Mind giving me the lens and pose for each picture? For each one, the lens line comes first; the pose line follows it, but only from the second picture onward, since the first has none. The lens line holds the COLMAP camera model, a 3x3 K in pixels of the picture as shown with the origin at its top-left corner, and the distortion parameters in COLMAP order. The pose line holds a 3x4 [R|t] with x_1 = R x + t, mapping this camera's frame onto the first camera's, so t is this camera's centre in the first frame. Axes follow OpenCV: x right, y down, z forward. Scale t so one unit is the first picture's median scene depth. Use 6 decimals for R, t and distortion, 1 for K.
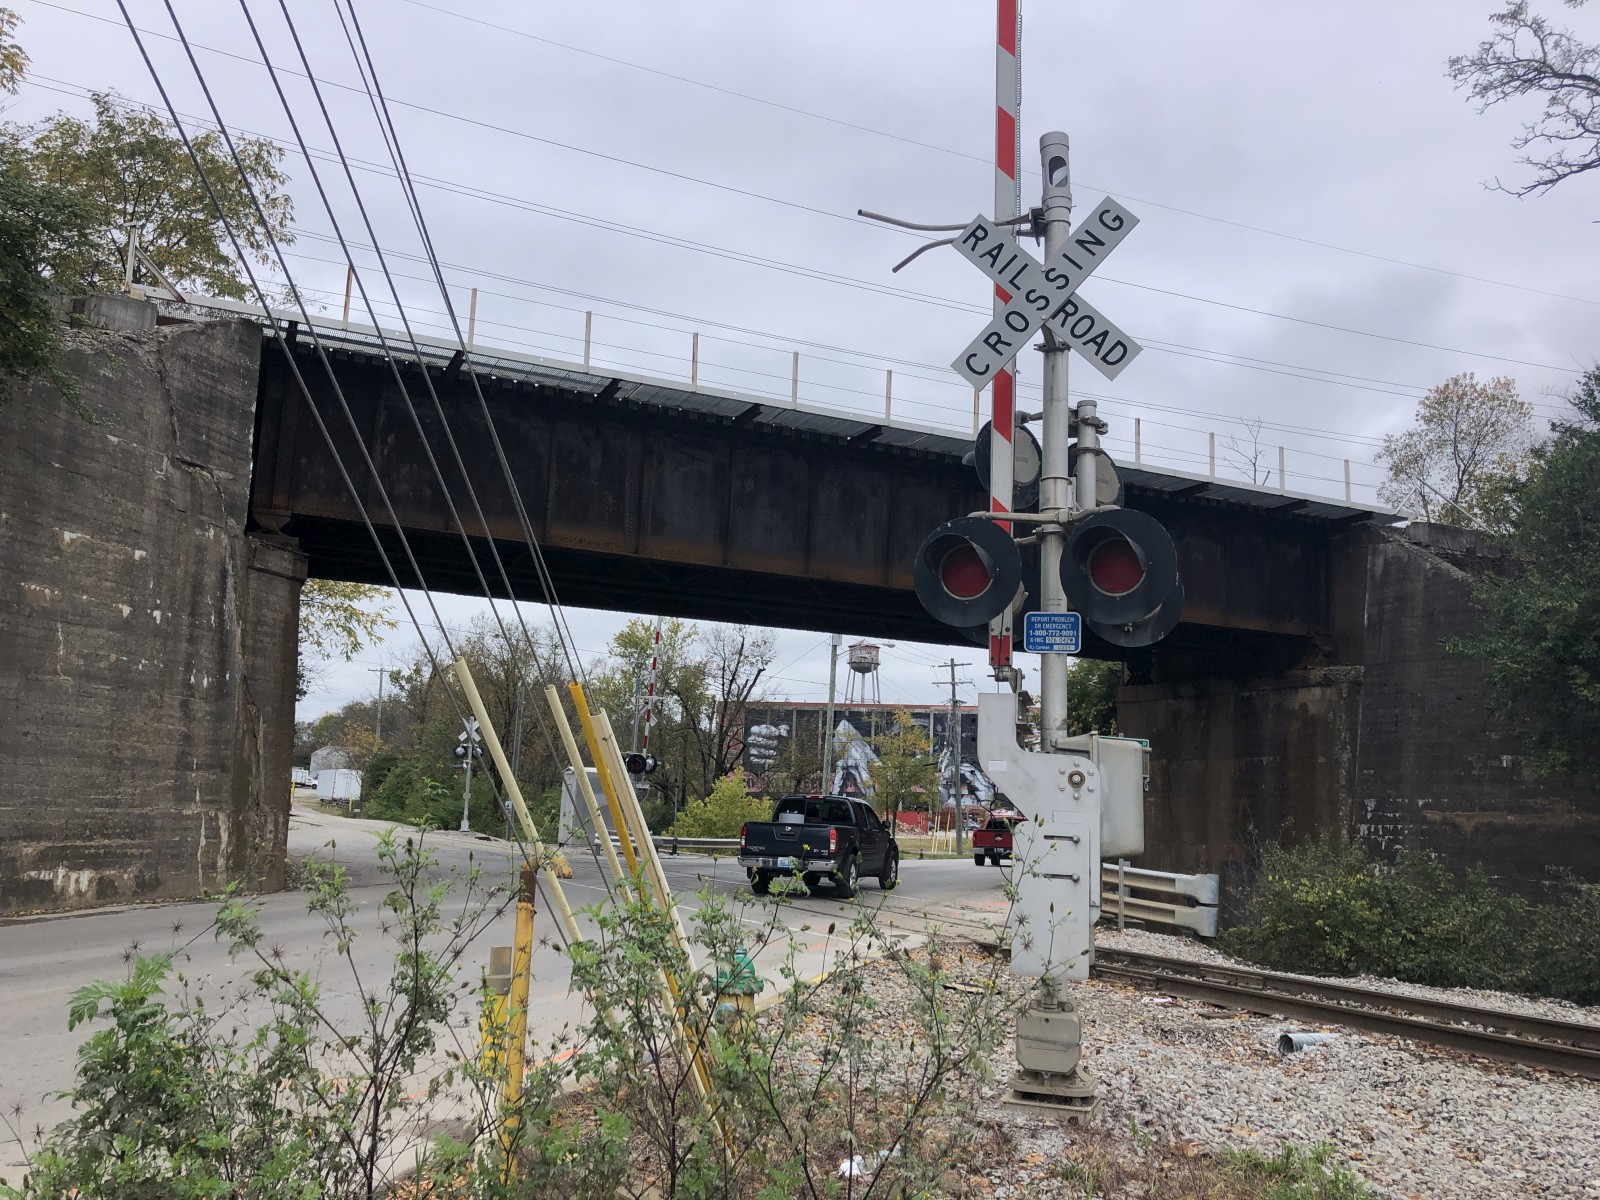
lens RADIAL K [[1316.4, 0, 798.1], [0, 1316.4, 574.4], [0, 0, 1]] dist [0.013567, 0.004145]
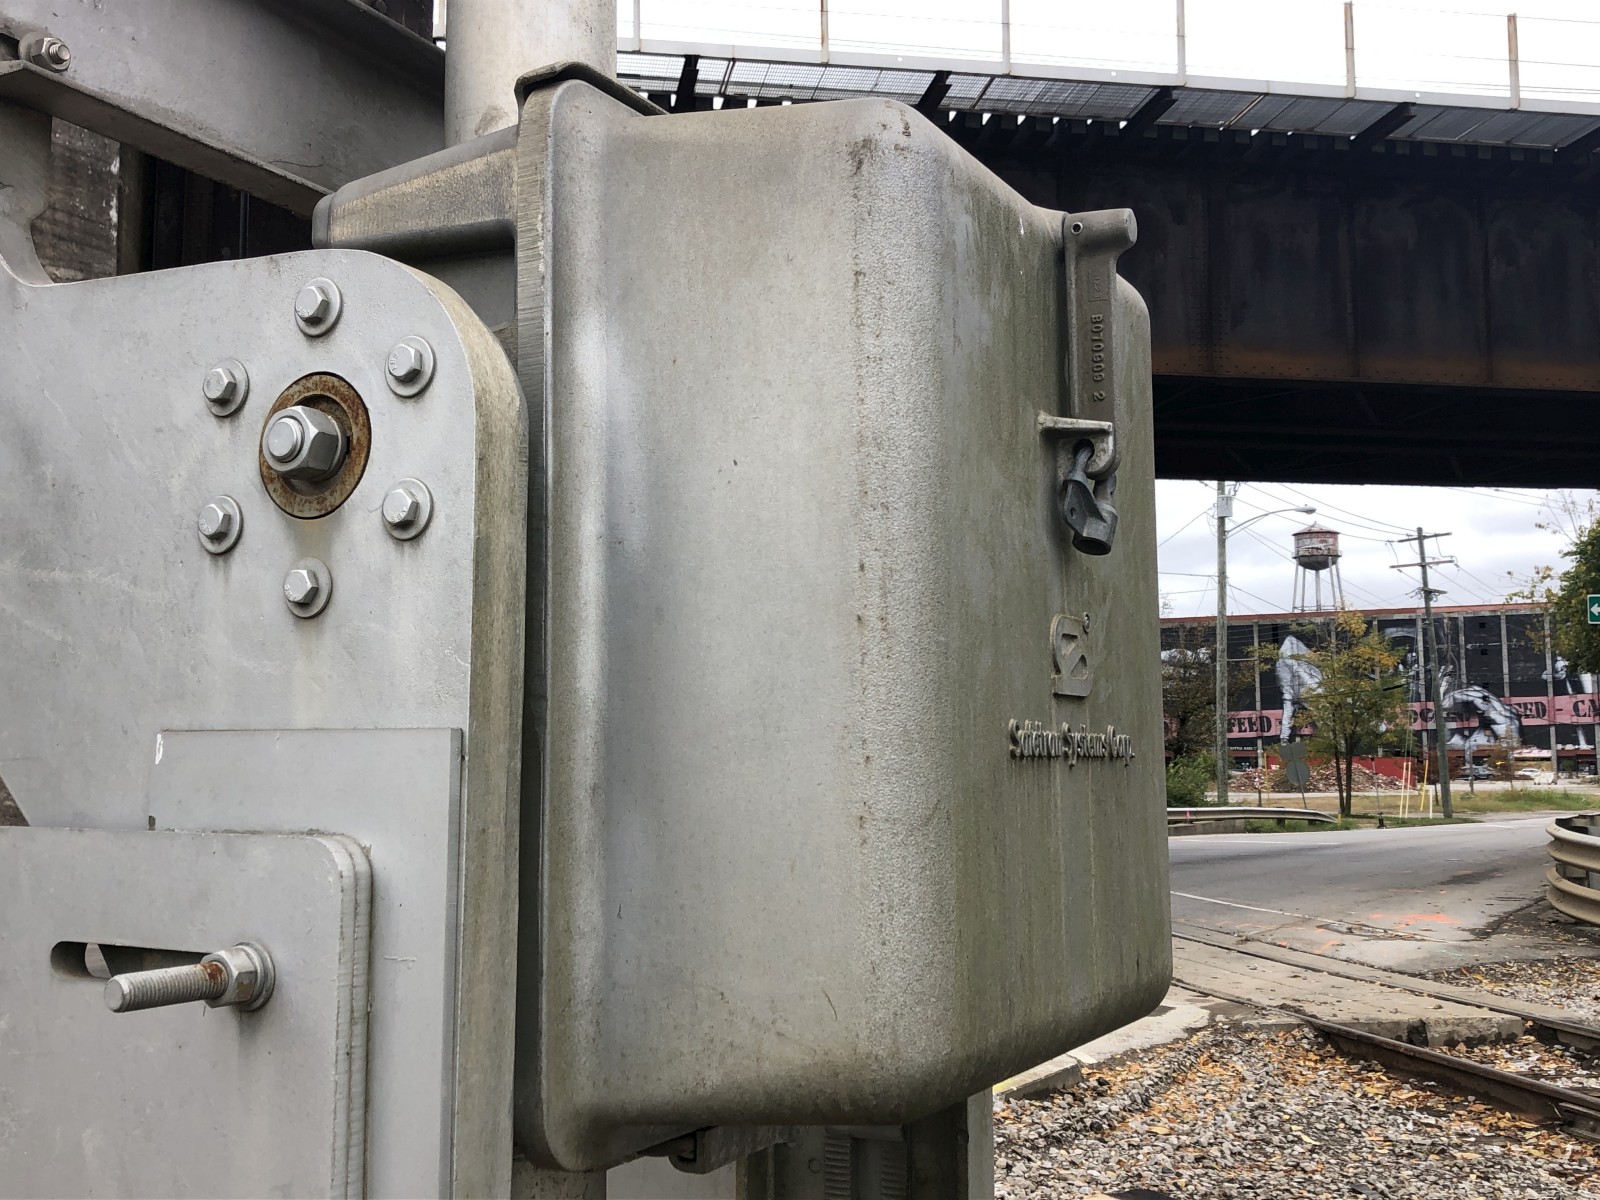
lens RADIAL K [[1656.5, 0, 800.5], [0, 1656.5, 596.0], [0, 0, 1]] dist [0.000502, 0.002497]
pose [[0.962026, -0.065306, -0.265029, 0.039611], [0.084387, 0.994549, 0.061249, 0.022689], [0.259585, -0.081288, 0.962293, 0.121134]]
